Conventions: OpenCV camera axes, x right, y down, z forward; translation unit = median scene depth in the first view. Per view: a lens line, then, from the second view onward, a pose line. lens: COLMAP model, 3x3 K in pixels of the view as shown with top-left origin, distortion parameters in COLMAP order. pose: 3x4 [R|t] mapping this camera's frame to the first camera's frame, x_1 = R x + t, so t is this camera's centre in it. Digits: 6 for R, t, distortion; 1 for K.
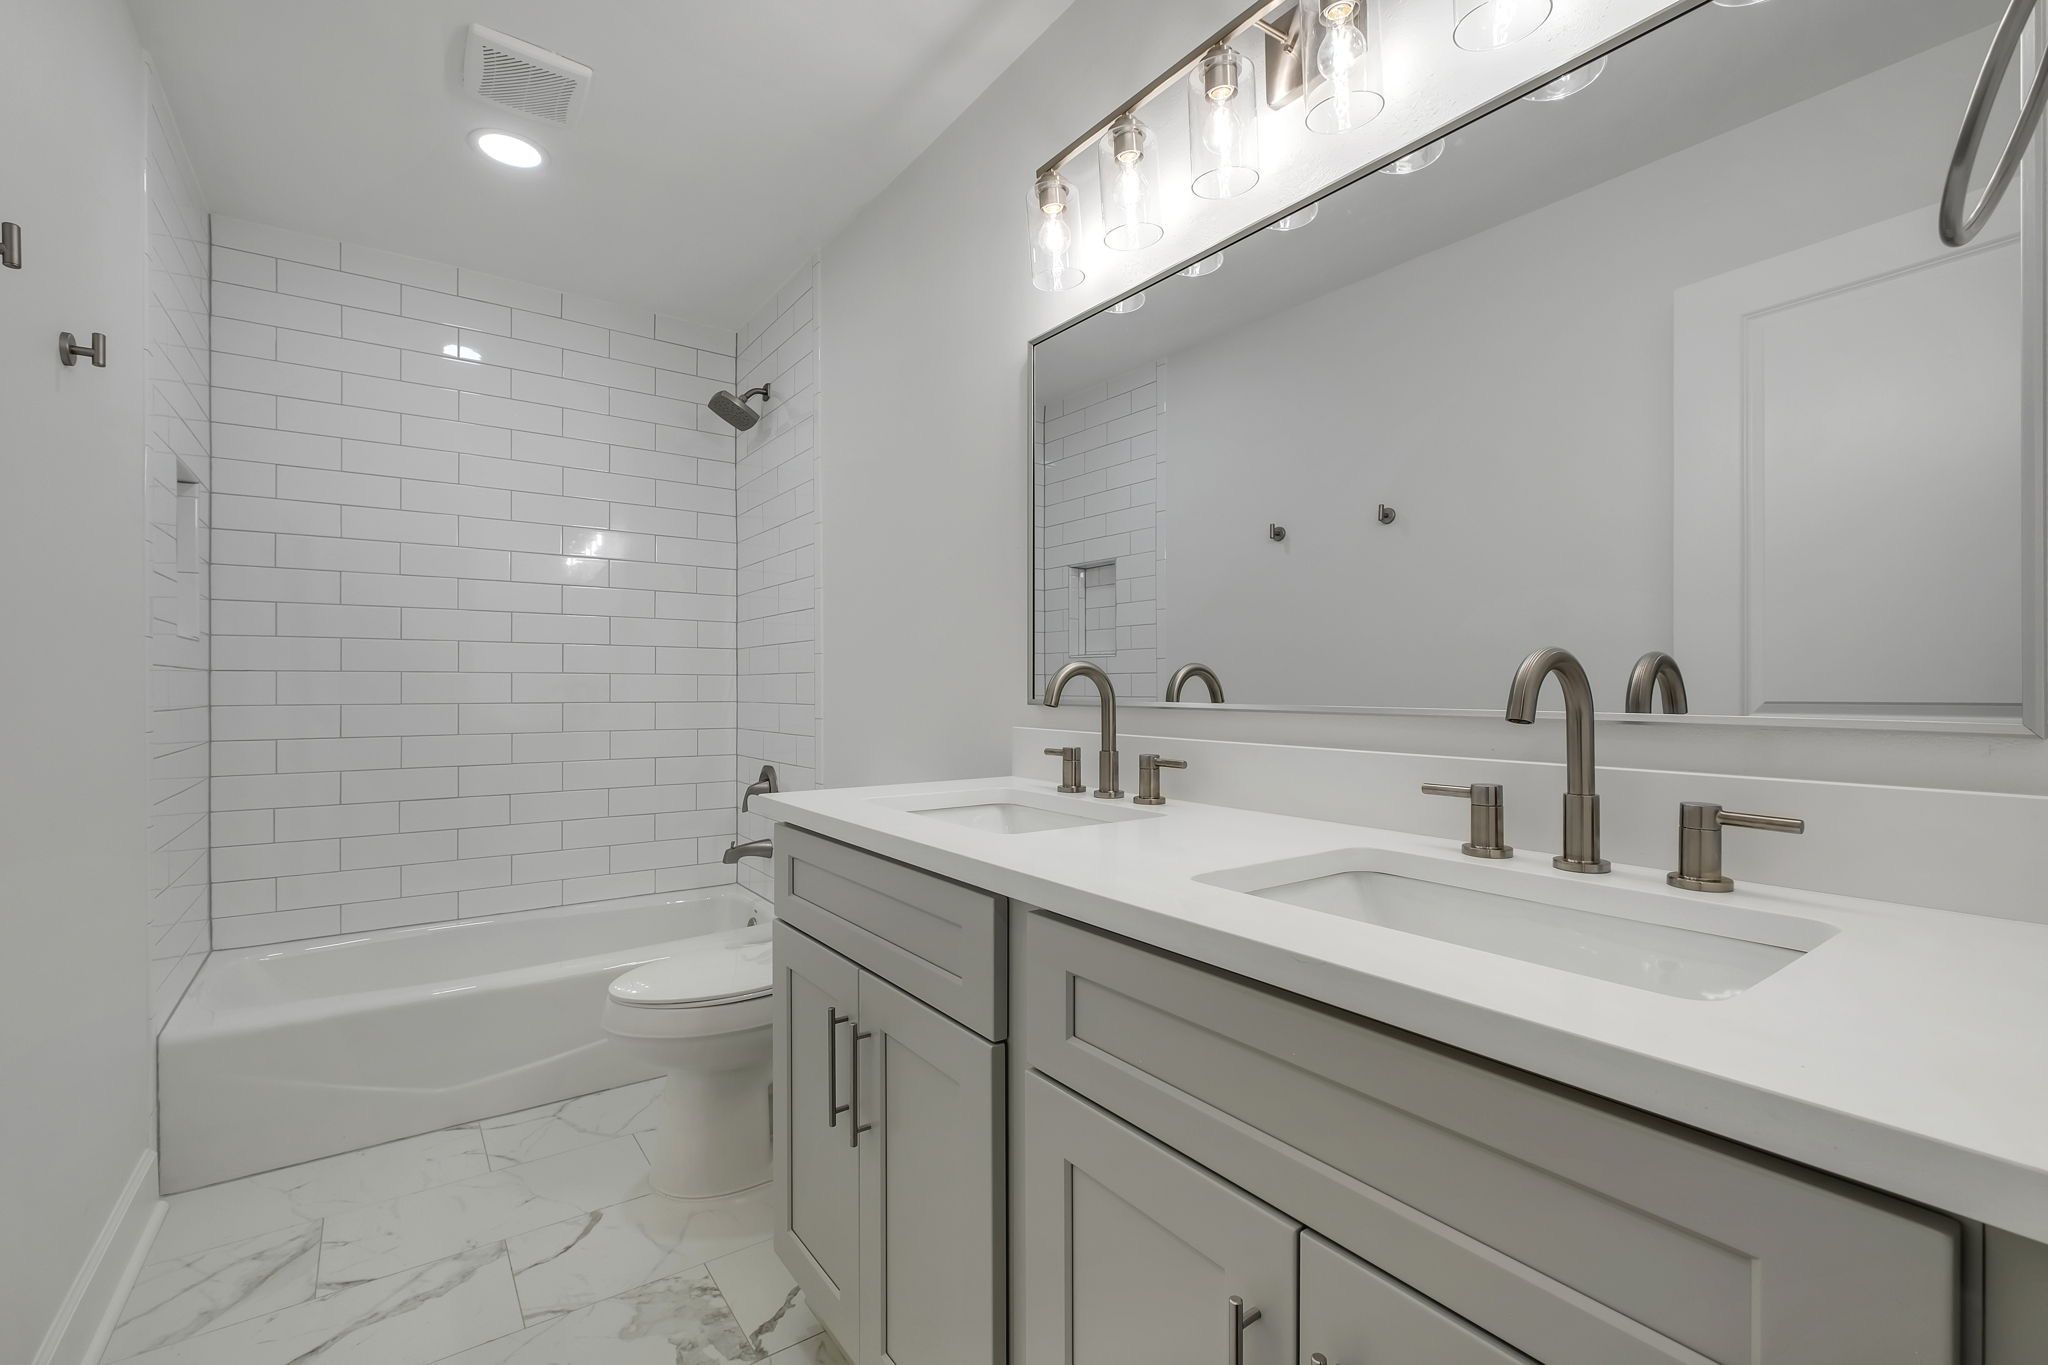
lens RADIAL K [[881.0, 0, 981.8], [0, 881.0, 690.1], [0, 0, 1]] dist [0.001898, 0.000547]
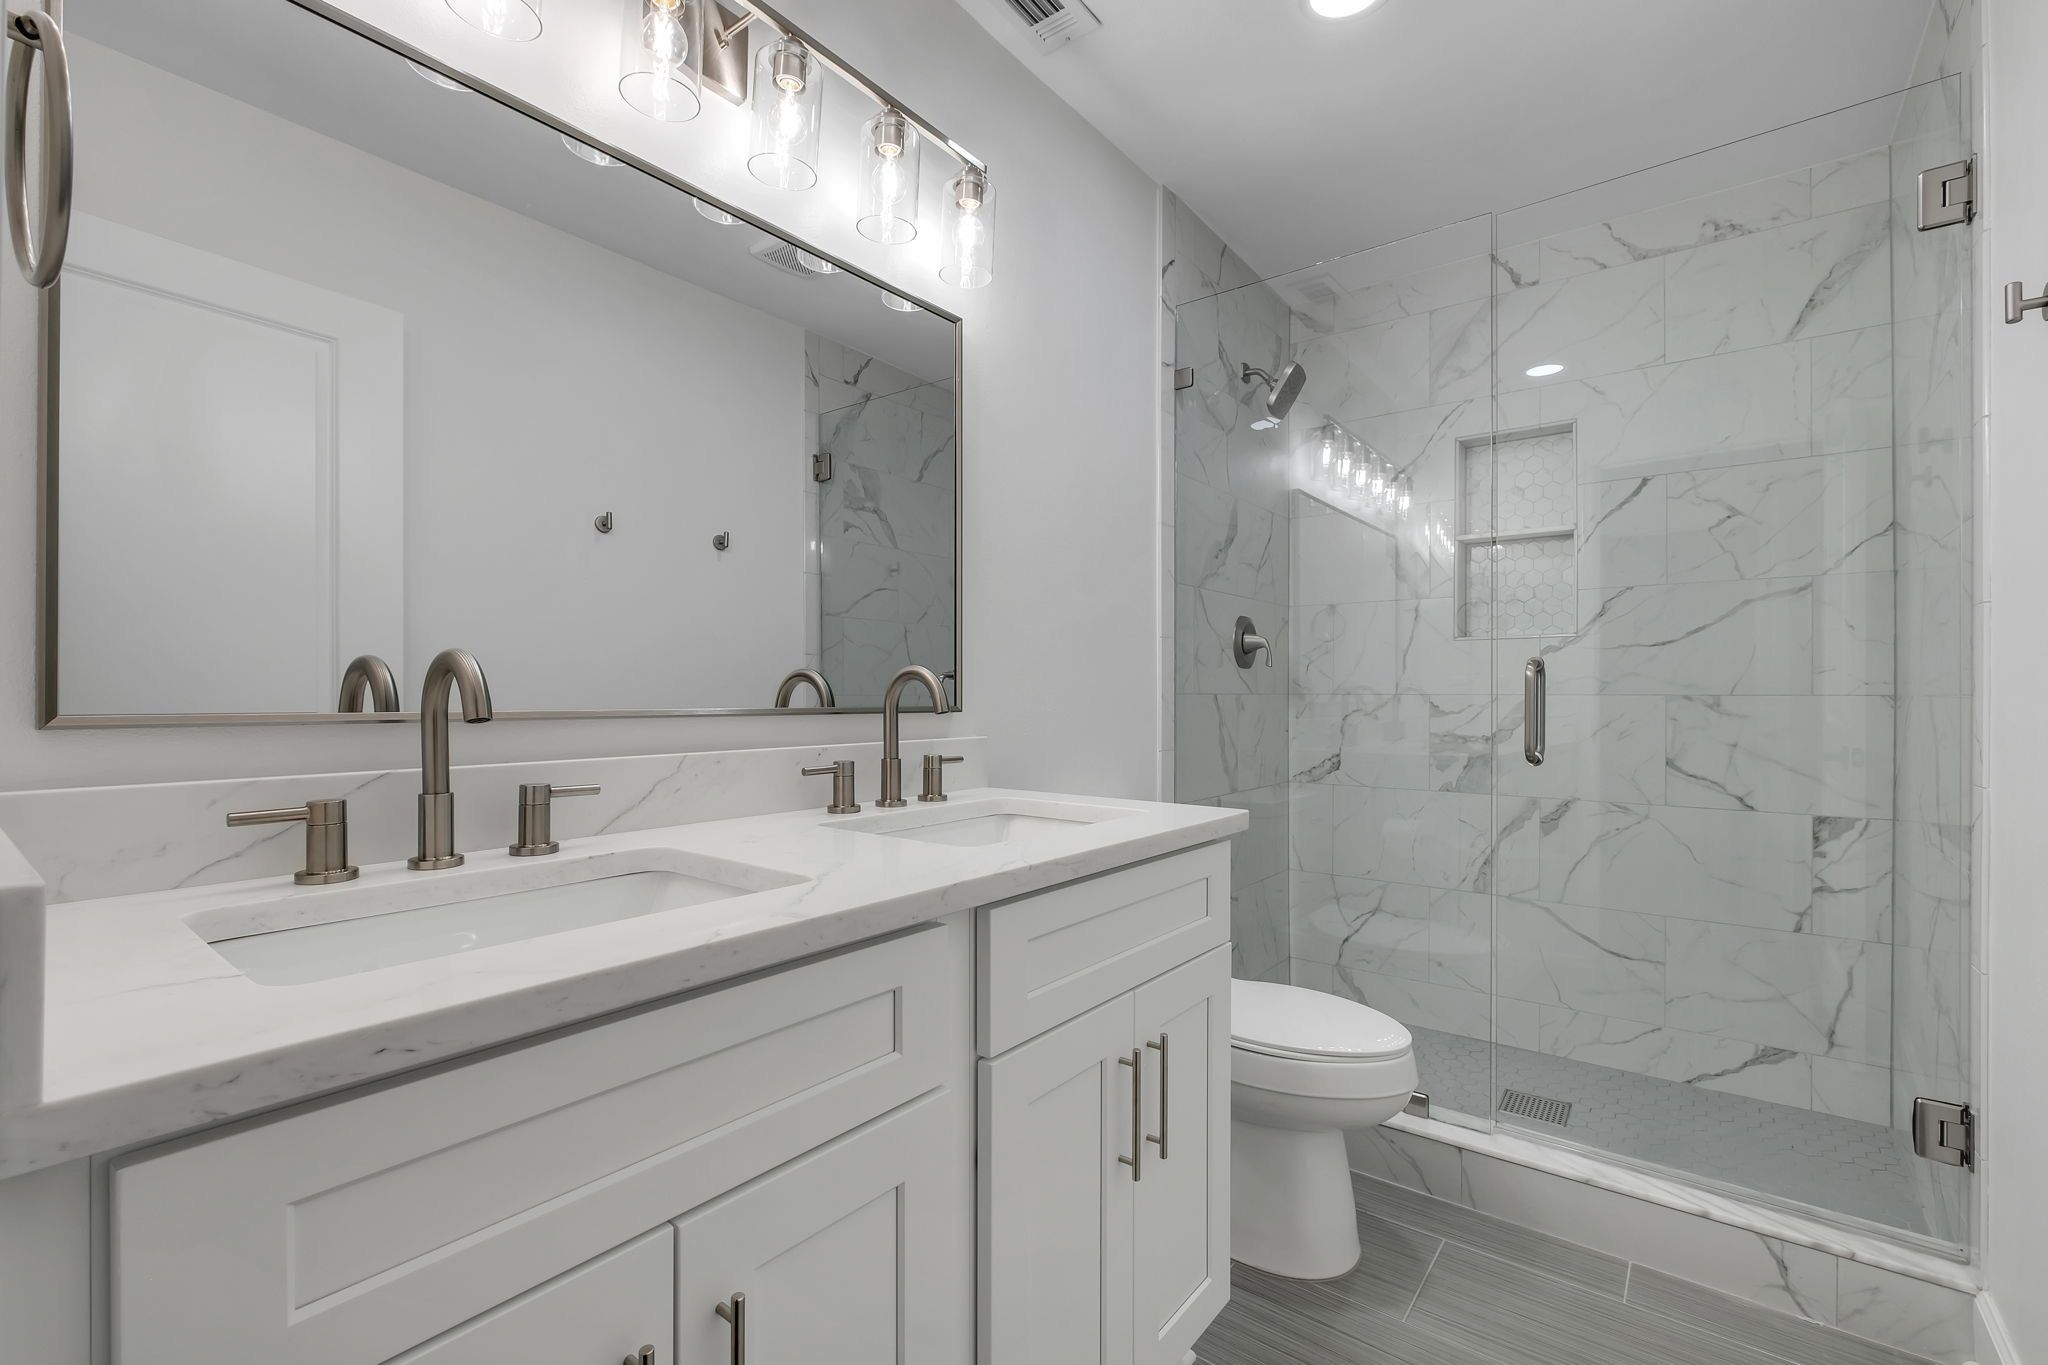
lens RADIAL K [[881.0, 0, 981.8], [0, 881.0, 690.1], [0, 0, 1]] dist [0.001898, 0.000547]
pose [[-0.265659, -0.002205, 0.964064, -0.531505], [-0.004614, 0.999989, 0.001016, -0.006392], [-0.964056, -0.004178, -0.265666, 0.736996]]
